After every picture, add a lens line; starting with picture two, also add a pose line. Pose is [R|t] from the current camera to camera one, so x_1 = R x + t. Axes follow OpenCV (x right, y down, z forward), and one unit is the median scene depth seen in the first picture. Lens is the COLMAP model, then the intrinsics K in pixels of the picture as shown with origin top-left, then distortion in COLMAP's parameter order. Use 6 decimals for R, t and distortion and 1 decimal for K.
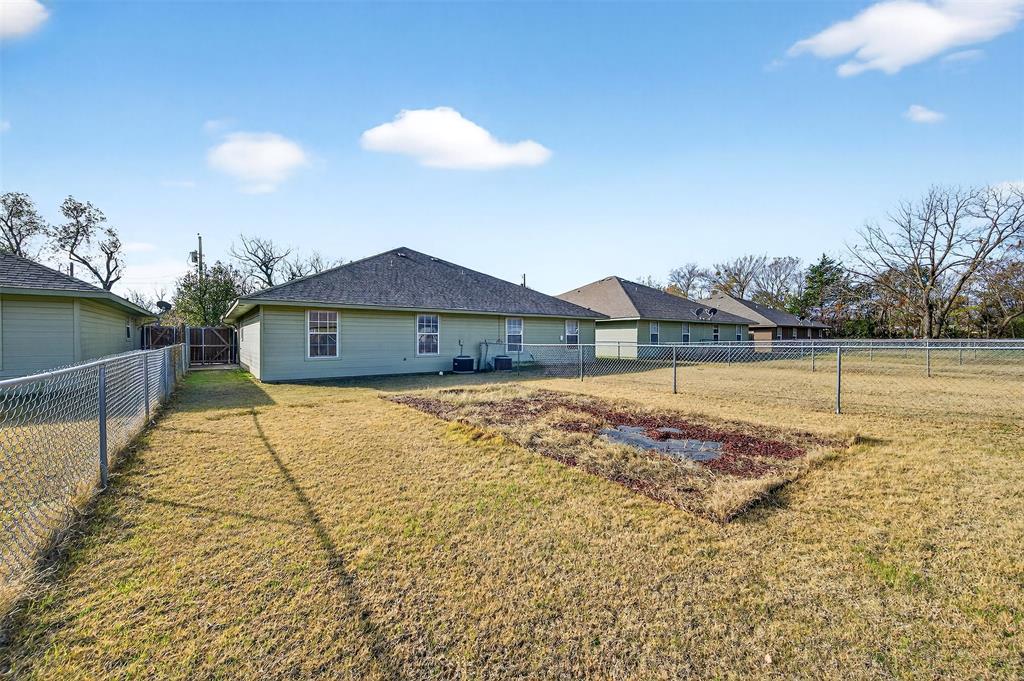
lens RADIAL K [[399.3, 0, 513.5], [0, 399.3, 336.3], [0, 0, 1]] dist [-0.000046, -0.000239]
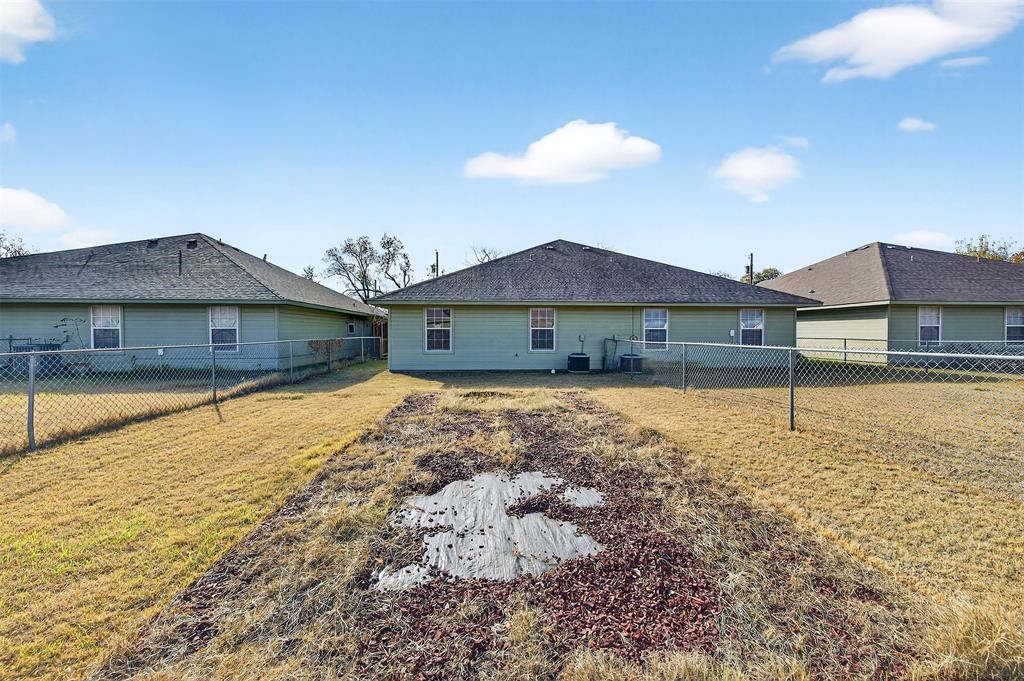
lens RADIAL K [[399.3, 0, 513.5], [0, 399.3, 336.3], [0, 0, 1]] dist [-0.000046, -0.000239]
pose [[0.833513, 0.005515, -0.552472, 0.208941], [0.001531, 0.999923, 0.012292, 0.000290], [0.552497, -0.011092, 0.833441, 0.160500]]
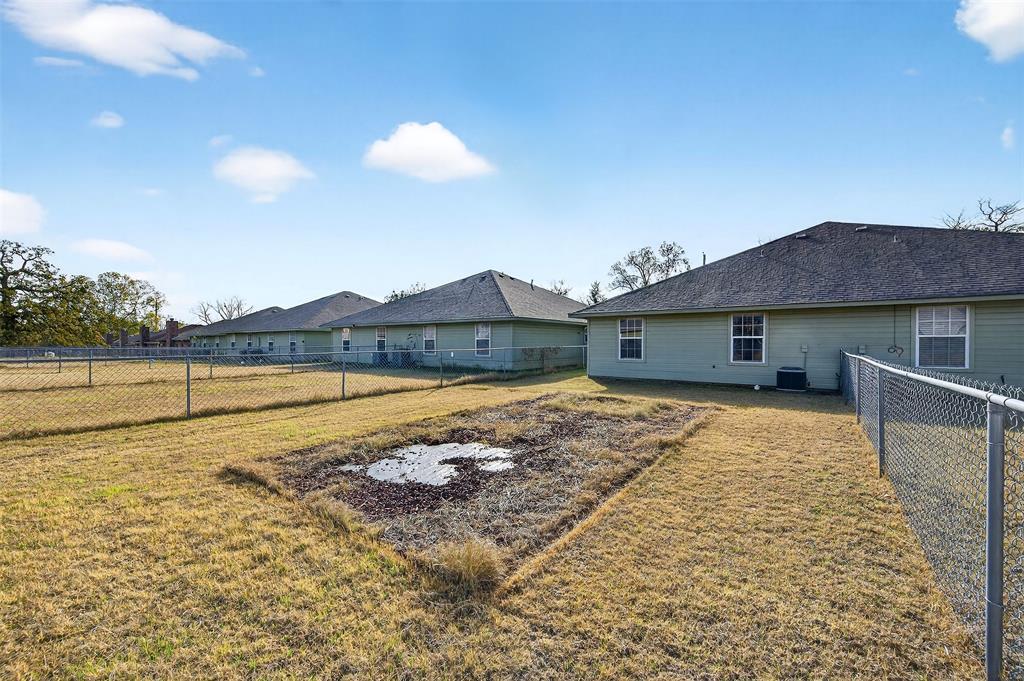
lens RADIAL K [[398.5, 0, 512.8], [0, 398.5, 372.8], [0, 0, 1]] dist [-0.002652, -0.000143]
pose [[0.271170, 0.074969, -0.959607, 0.374846], [0.002519, 0.996903, 0.078595, 0.000356], [0.962528, -0.023730, 0.270142, 0.280225]]
